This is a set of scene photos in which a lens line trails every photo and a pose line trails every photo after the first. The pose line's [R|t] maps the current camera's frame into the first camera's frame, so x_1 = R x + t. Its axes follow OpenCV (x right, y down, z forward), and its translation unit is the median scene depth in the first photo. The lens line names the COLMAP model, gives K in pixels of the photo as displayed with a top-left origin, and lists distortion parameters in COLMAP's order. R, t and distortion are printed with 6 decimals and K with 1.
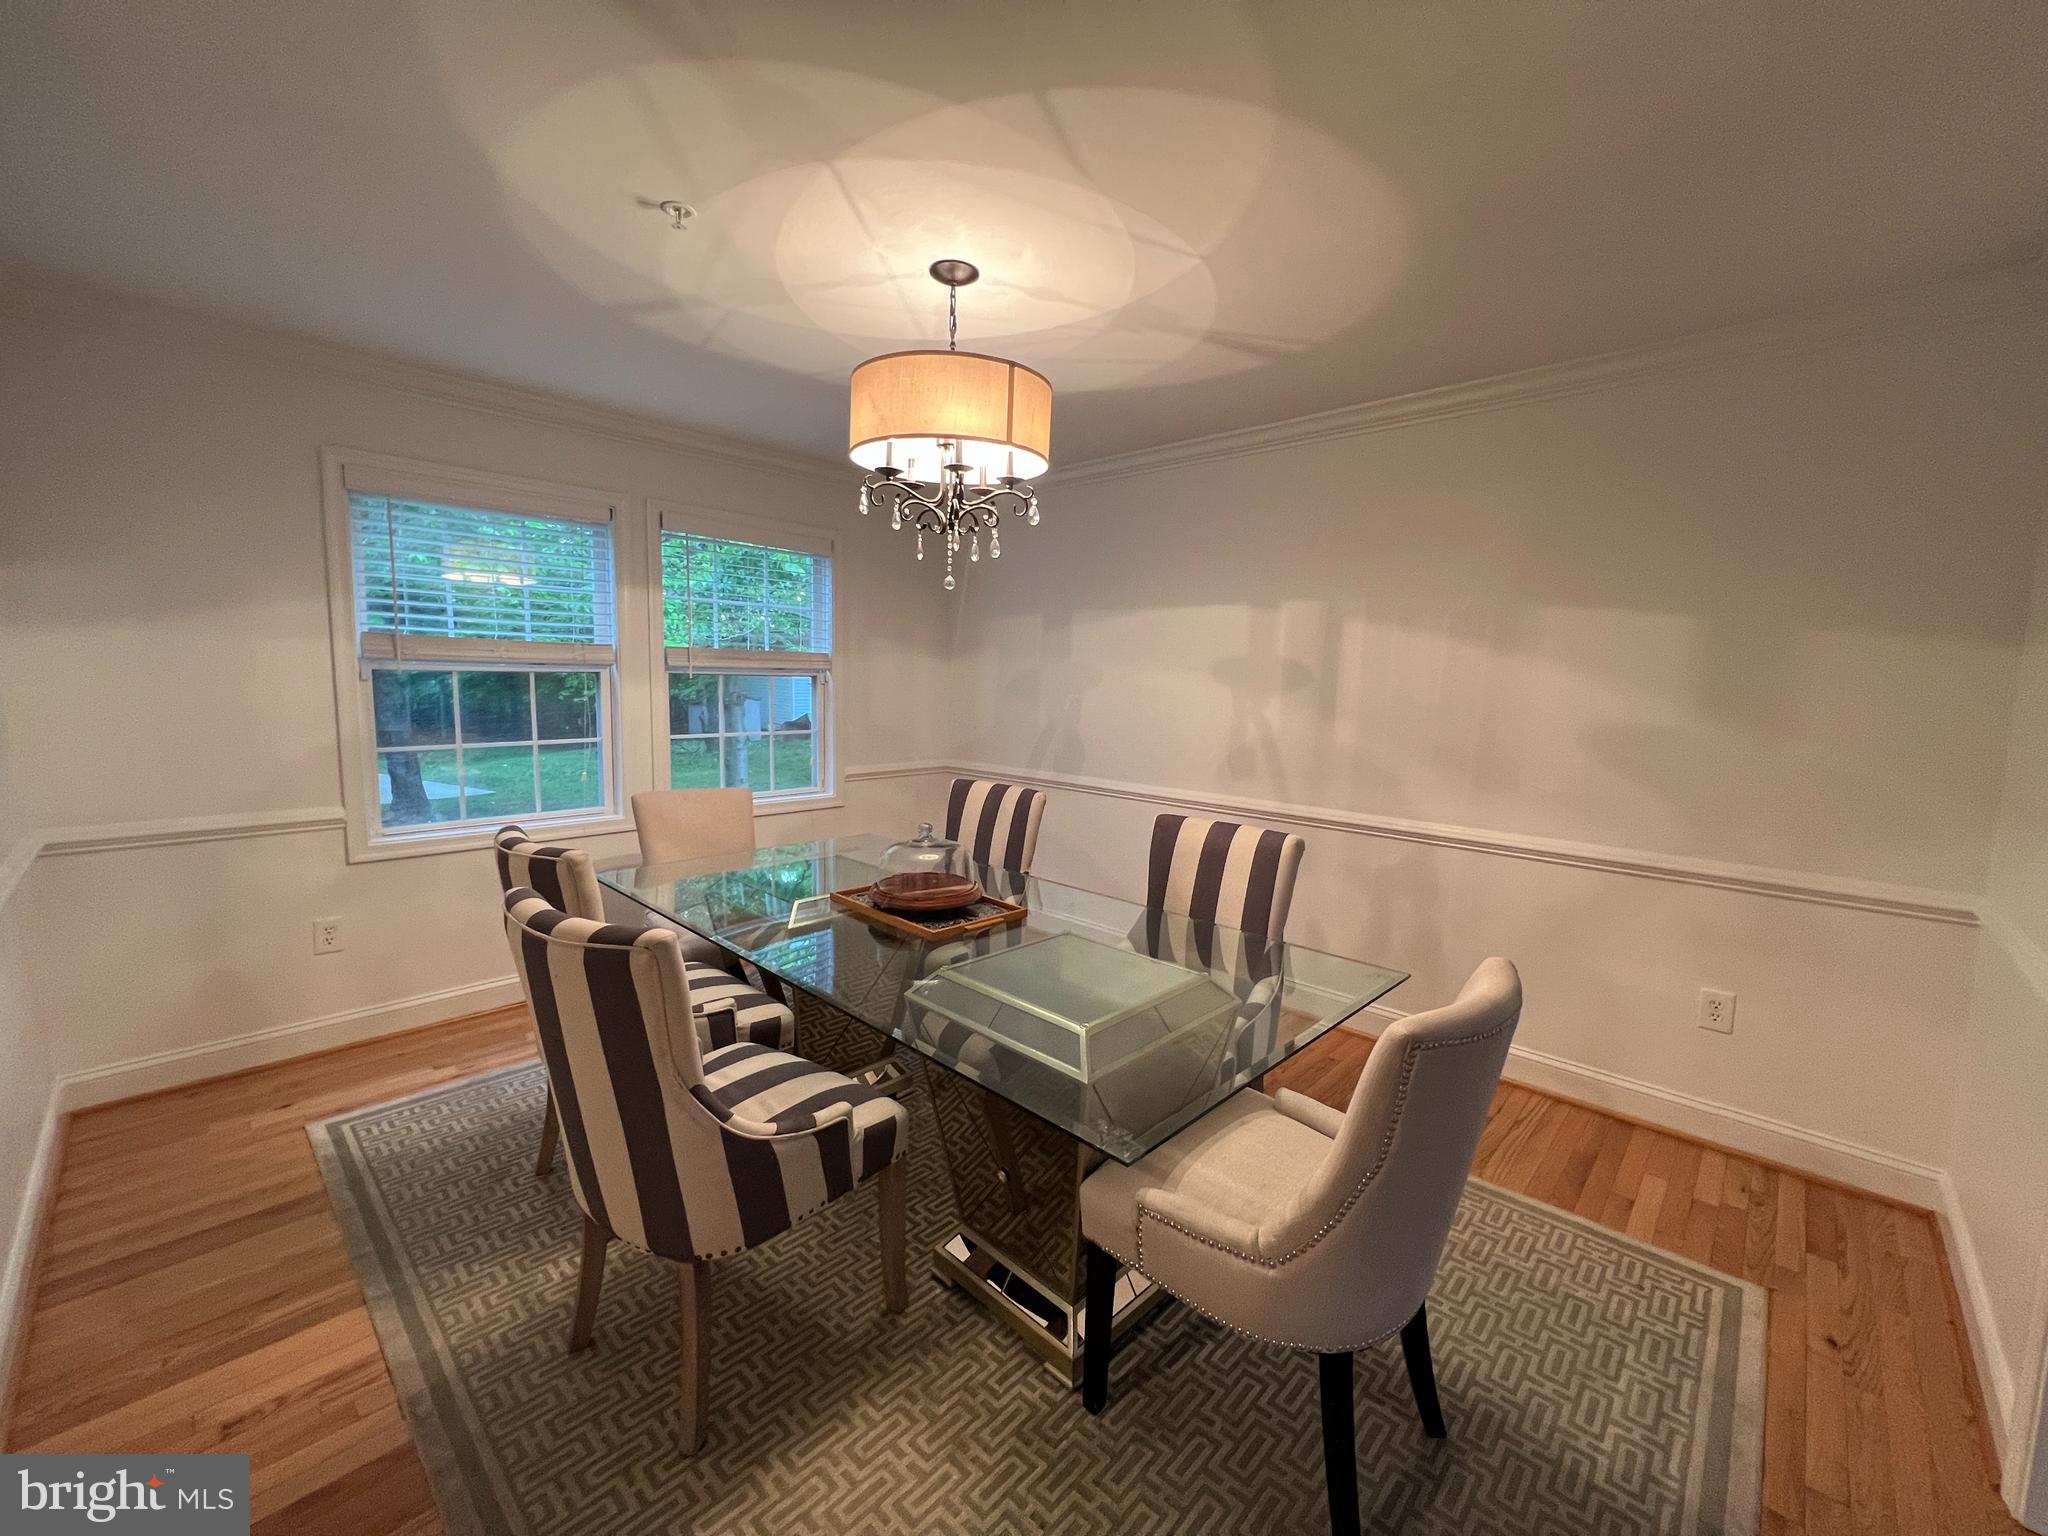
lens RADIAL K [[821.0, 0, 1035.6], [0, 821.0, 763.4], [0, 0, 1]] dist [-0.001559, 0.001228]
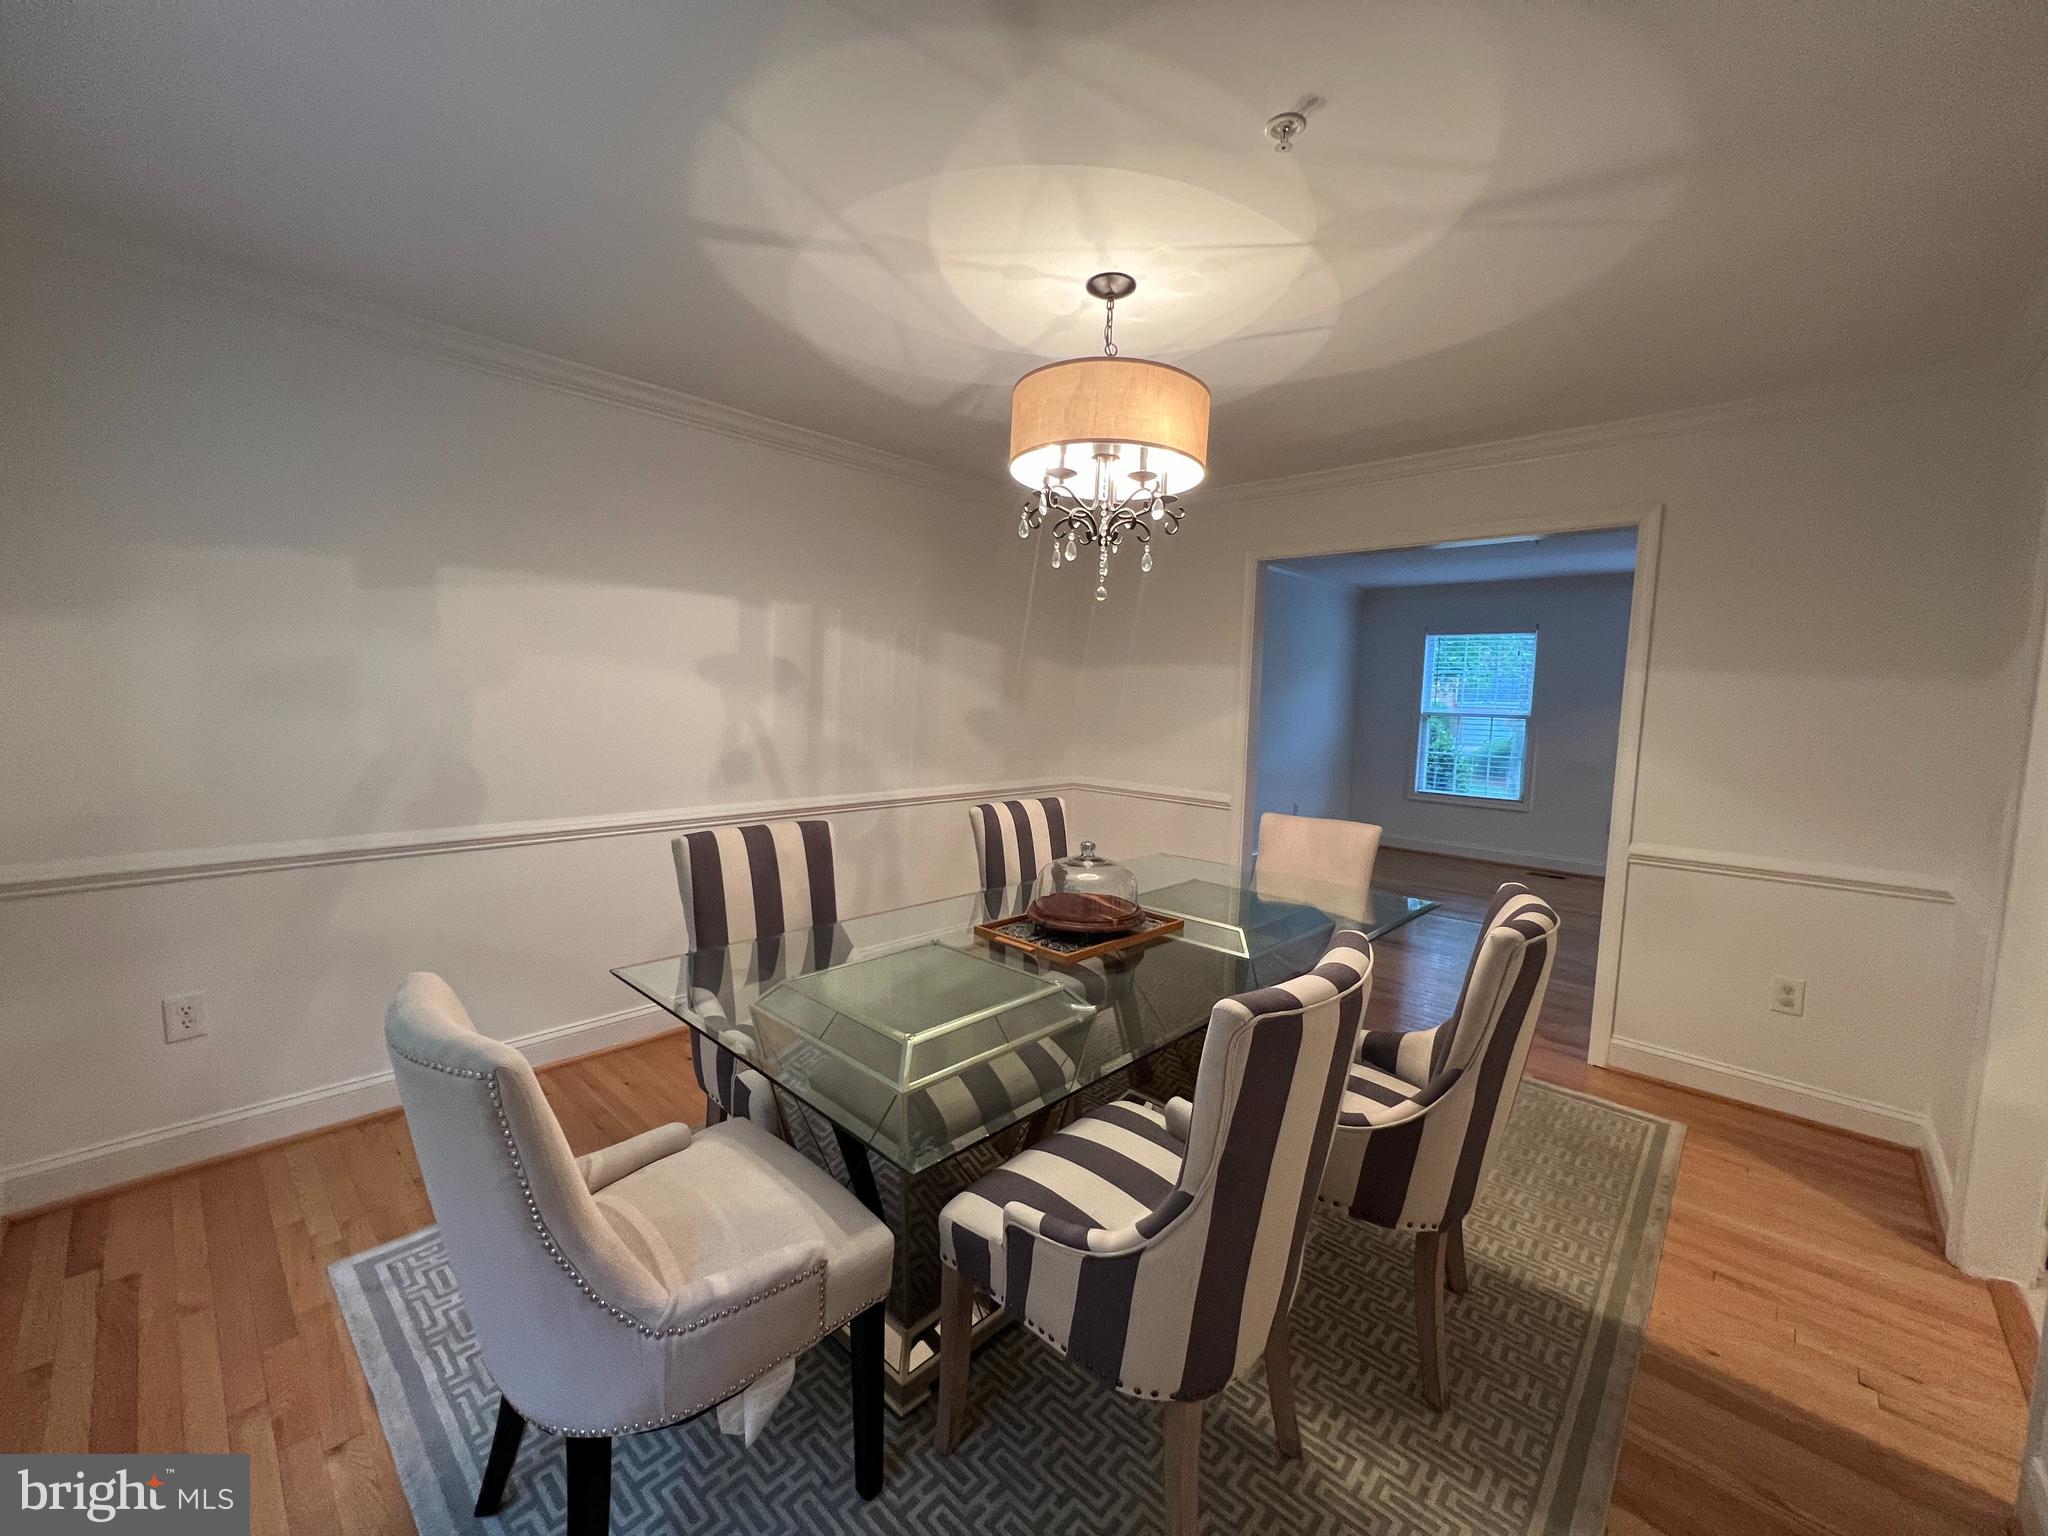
lens RADIAL K [[821.0, 0, 1005.0], [0, 821.0, 766.1], [0, 0, 1]] dist [-0.001559, 0.001228]
pose [[0.010408, -0.113423, 0.993492, -1.187318], [0.082302, 0.990272, 0.112193, -0.142910], [-0.996553, 0.080599, 0.019641, 1.183568]]
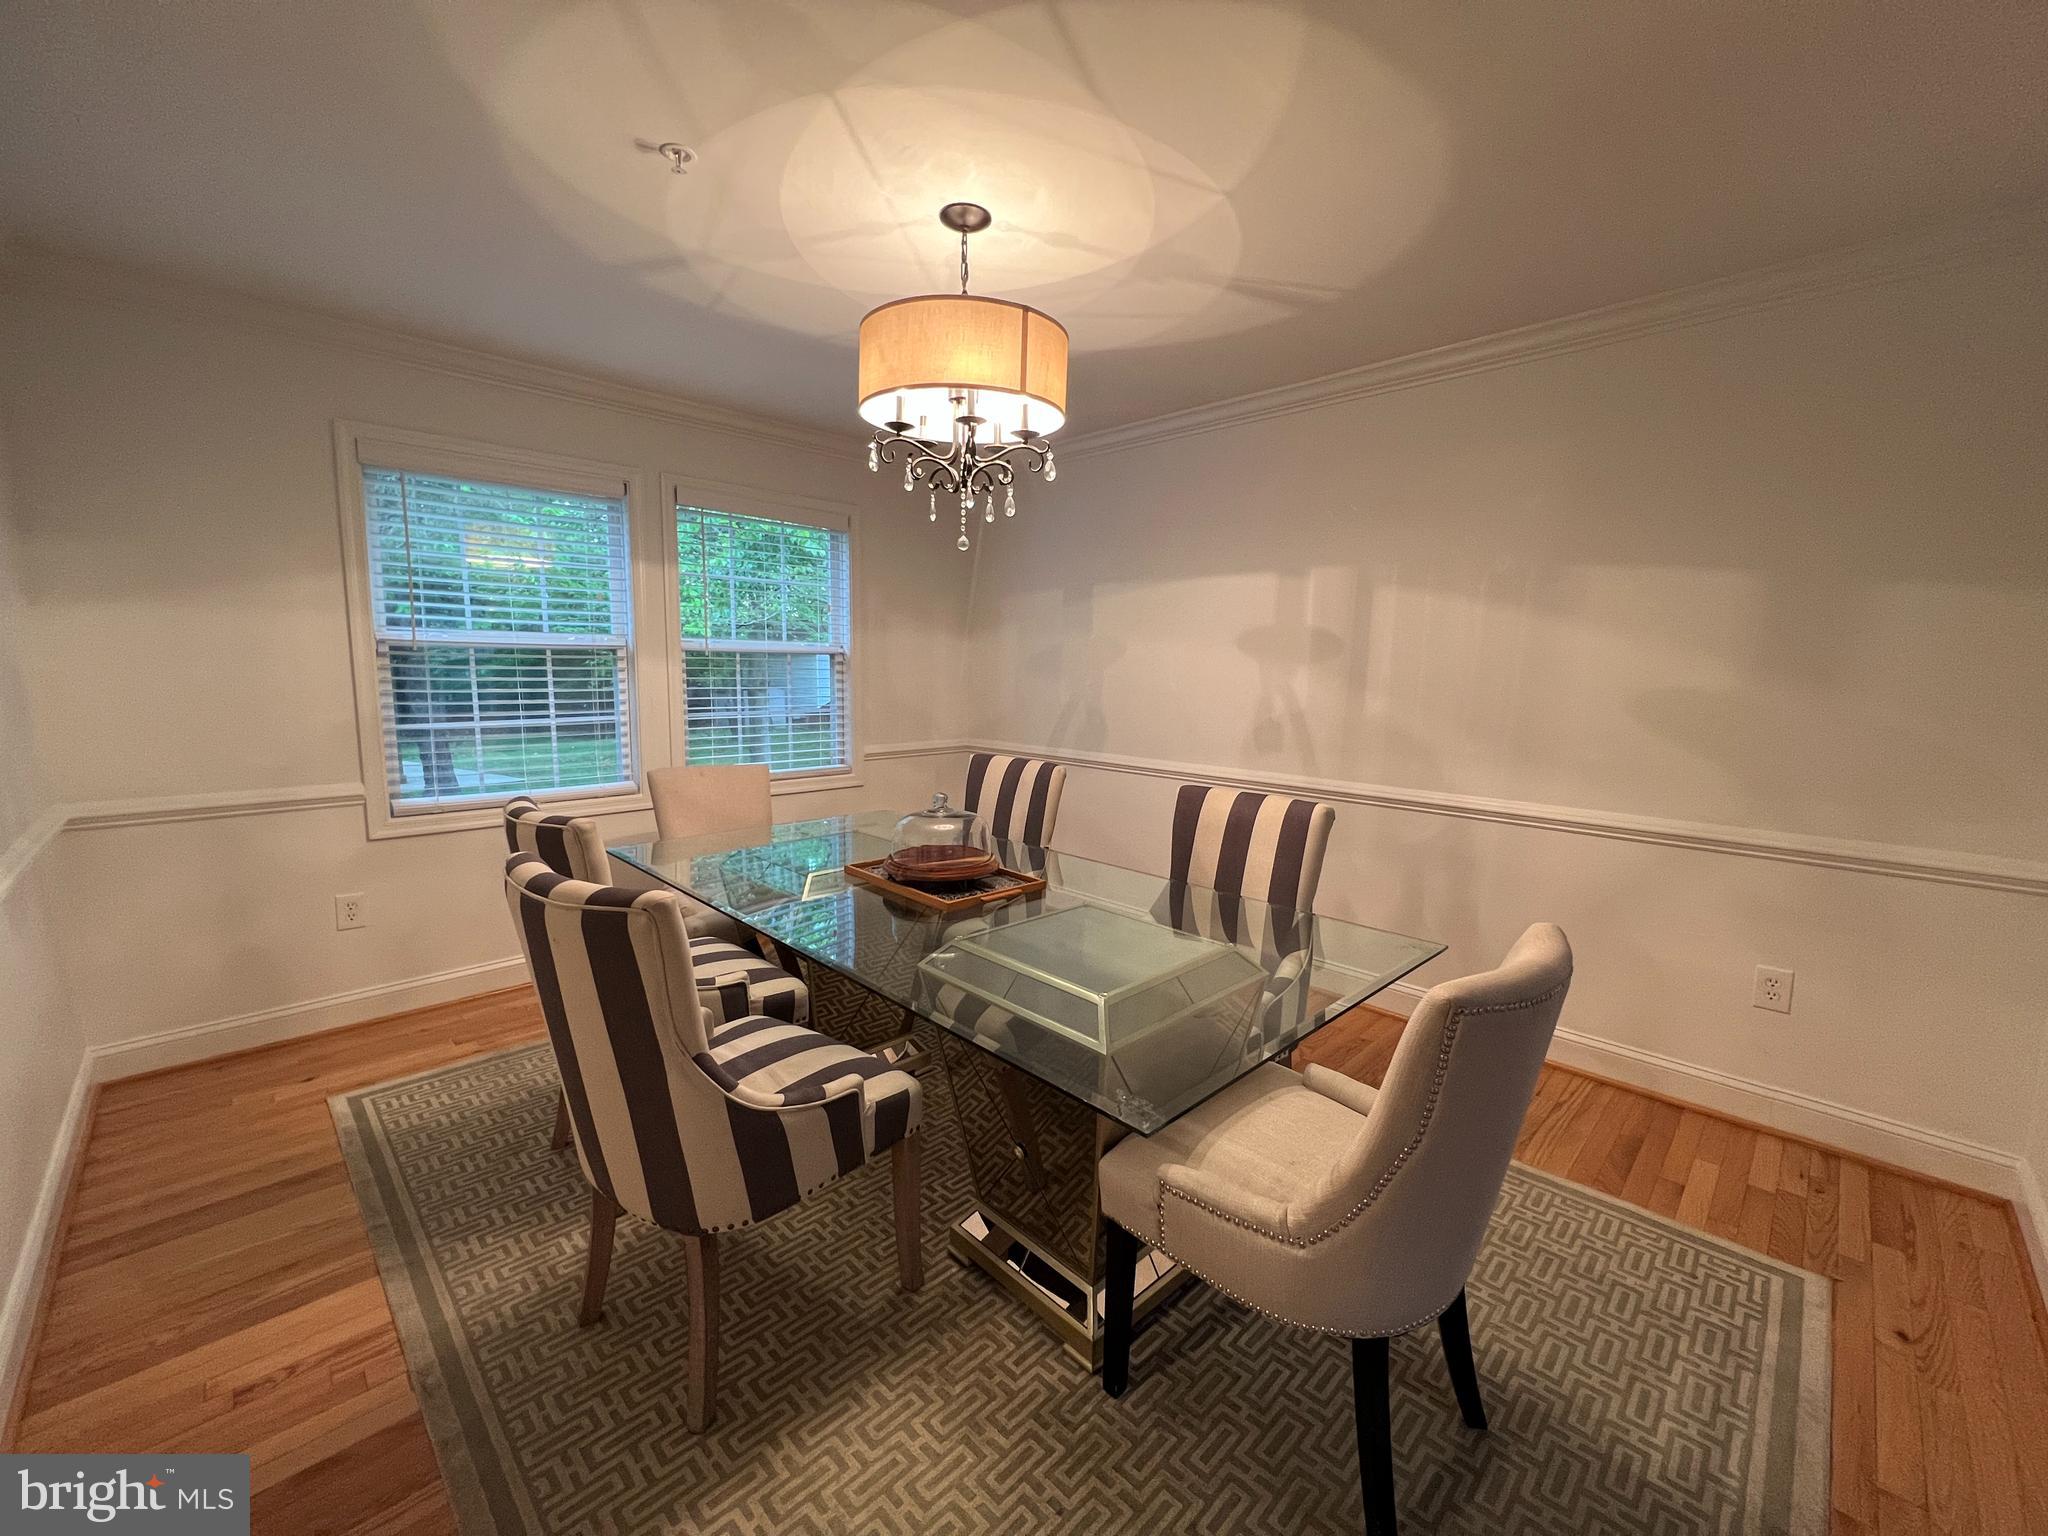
lens RADIAL K [[821.0, 0, 1035.8], [0, 821.0, 764.9], [0, 0, 1]] dist [-0.001559, 0.001228]
pose [[0.999544, -0.005033, -0.029769, 0.008334], [0.005492, 0.999867, 0.015360, 0.028207], [0.029688, -0.015517, 0.999439, 0.036877]]
